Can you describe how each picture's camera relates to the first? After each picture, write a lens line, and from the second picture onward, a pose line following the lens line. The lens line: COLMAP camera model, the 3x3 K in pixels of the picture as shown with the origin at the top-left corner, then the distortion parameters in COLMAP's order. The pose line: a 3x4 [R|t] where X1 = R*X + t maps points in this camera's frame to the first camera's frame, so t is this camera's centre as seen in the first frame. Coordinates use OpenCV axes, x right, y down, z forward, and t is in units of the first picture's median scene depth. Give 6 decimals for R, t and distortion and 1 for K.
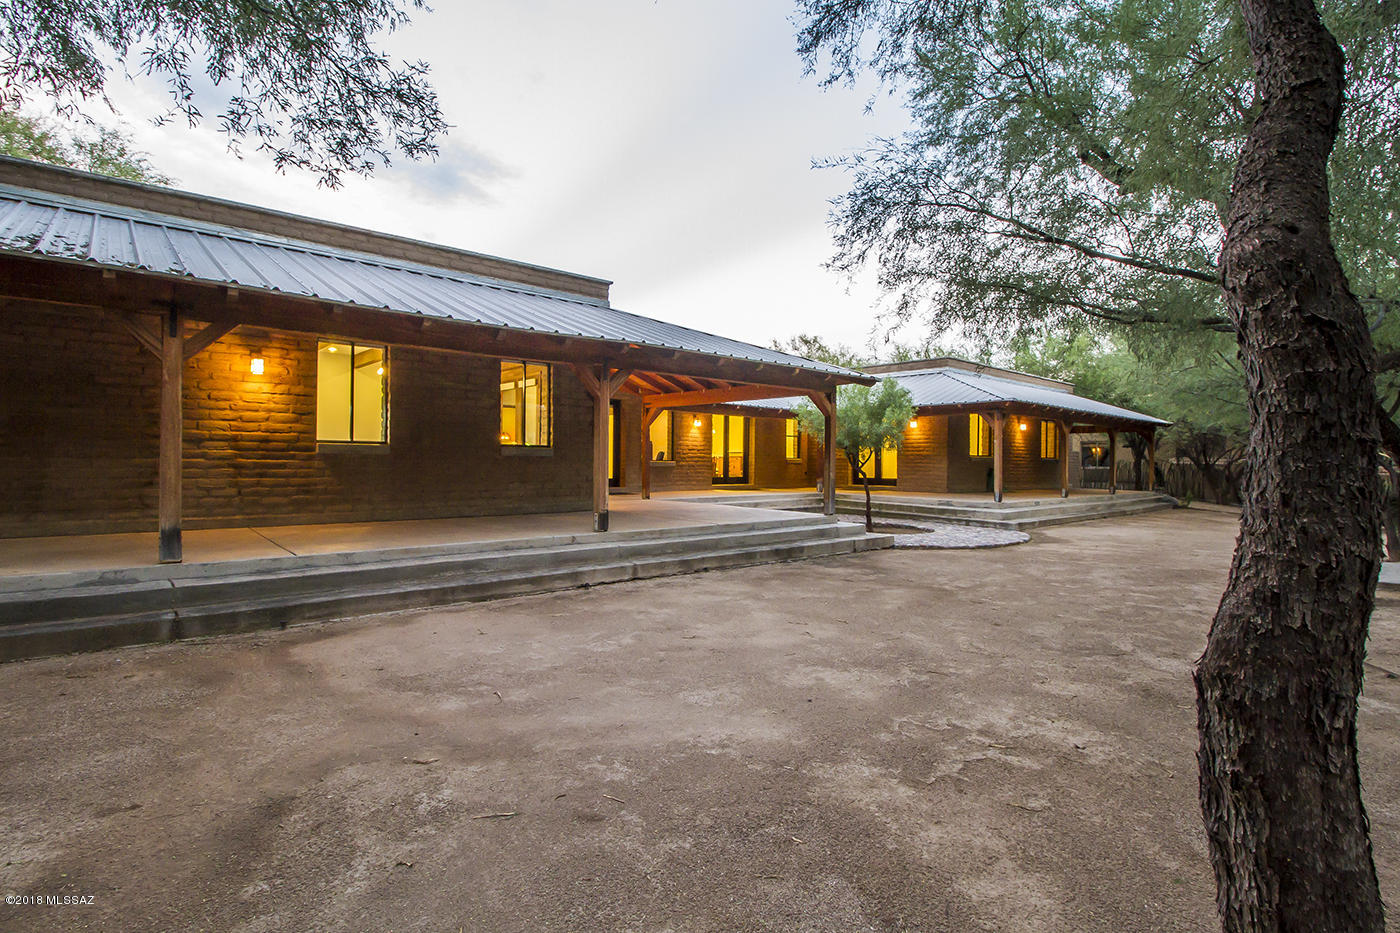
lens RADIAL K [[669.2, 0, 705.8], [0, 669.2, 467.7], [0, 0, 1]] dist [-0.000292, -0.000113]
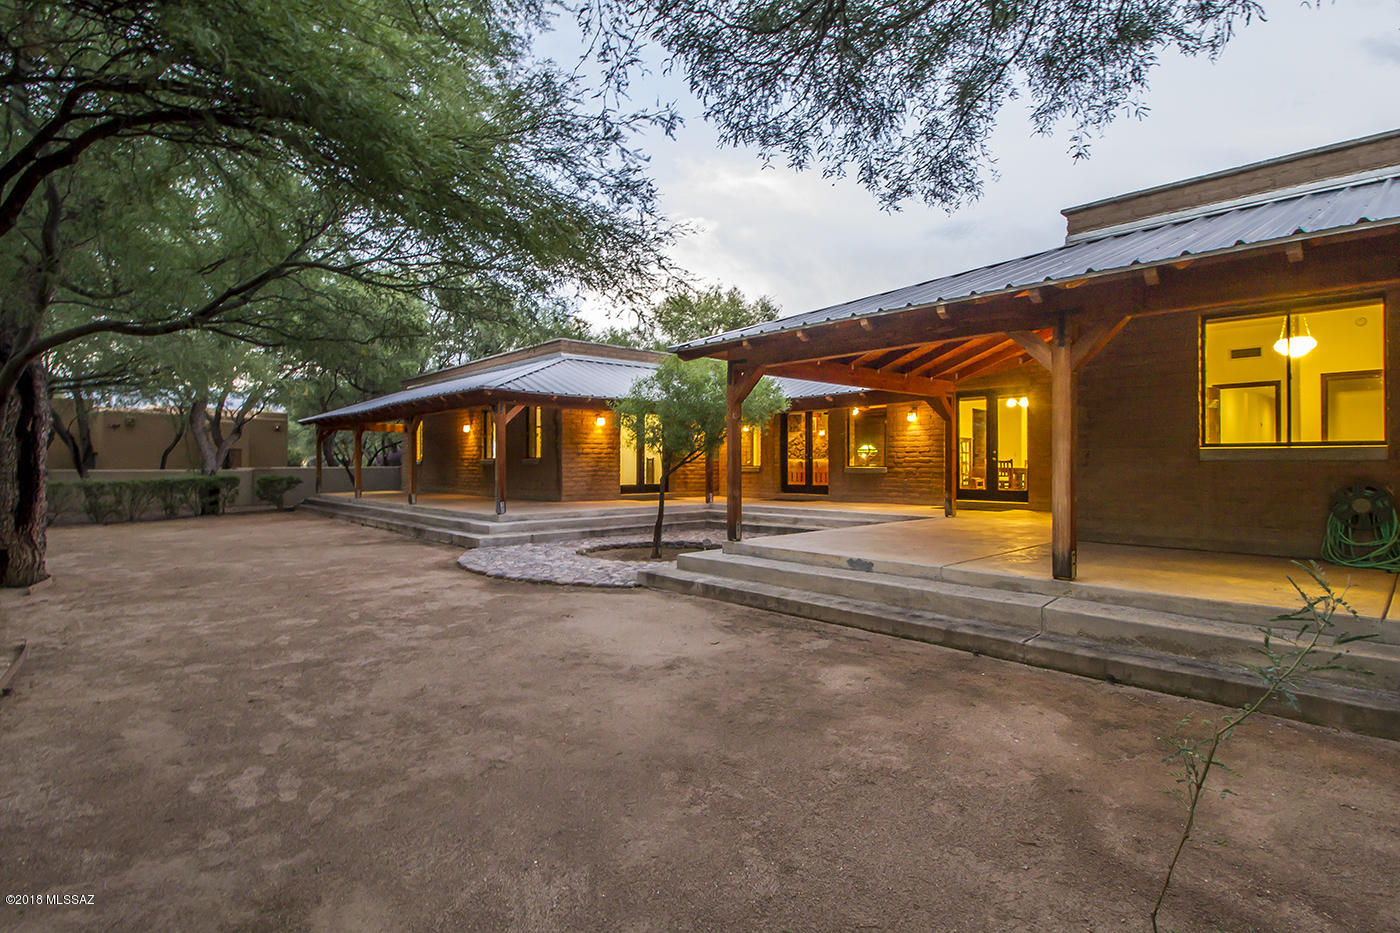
lens RADIAL K [[669.2, 0, 705.8], [0, 669.2, 467.7], [0, 0, 1]] dist [-0.000292, -0.000113]
pose [[0.034966, -0.006285, -0.999369, 1.427189], [-0.008683, 0.999941, -0.006593, -0.003436], [0.999351, 0.008908, 0.034910, 1.419143]]
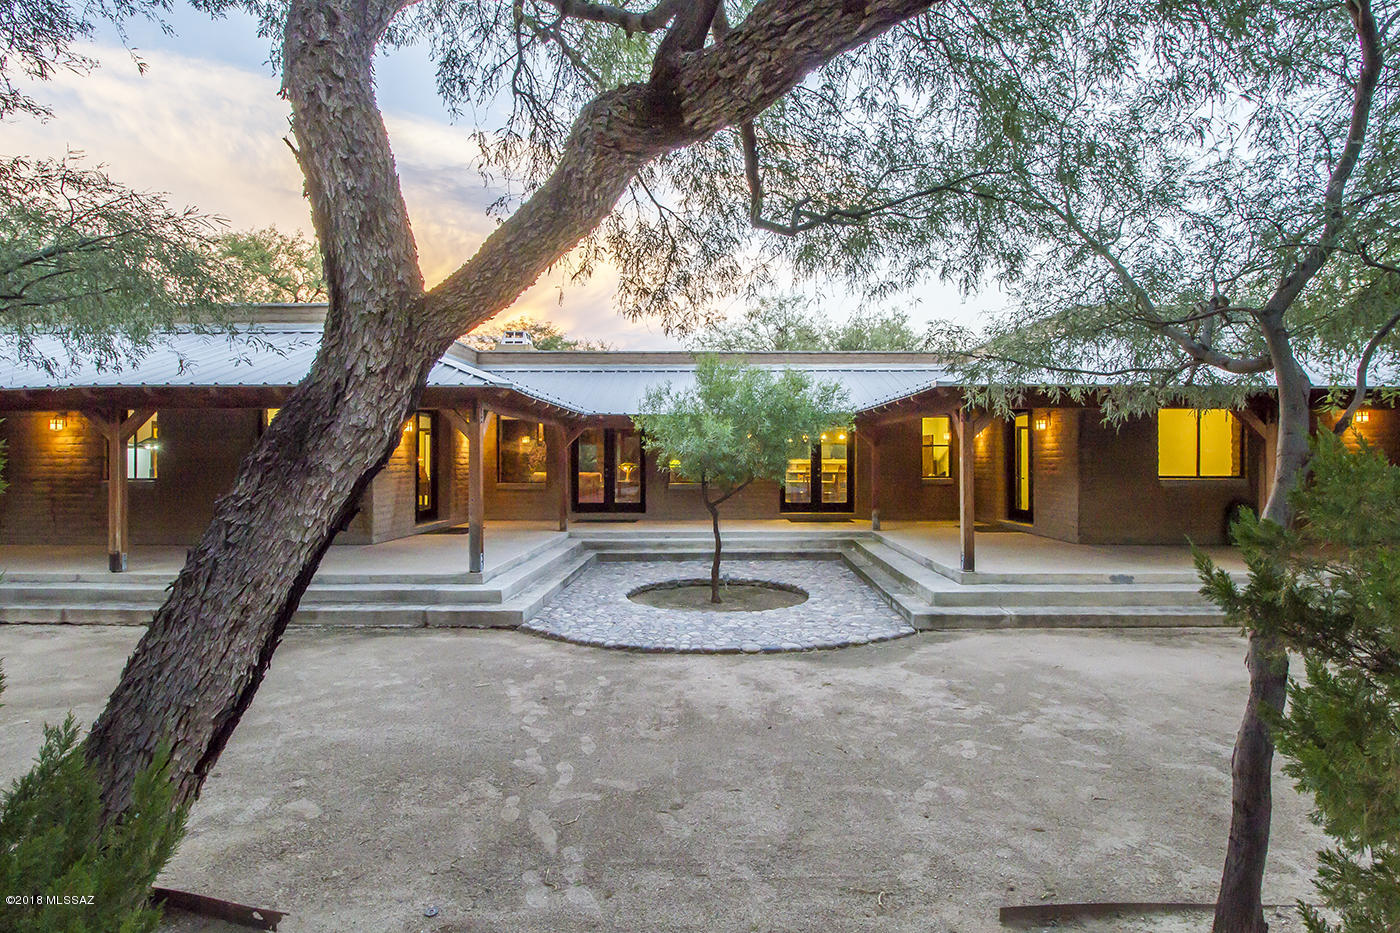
lens RADIAL K [[740.6, 0, 693.3], [0, 740.6, 465.2], [0, 0, 1]] dist [-0.003921, -0.000081]
pose [[0.747995, -0.006927, -0.663668, 0.991686], [0.001876, 0.999964, -0.008322, -0.044787], [0.663702, 0.004980, 0.747981, 0.589613]]
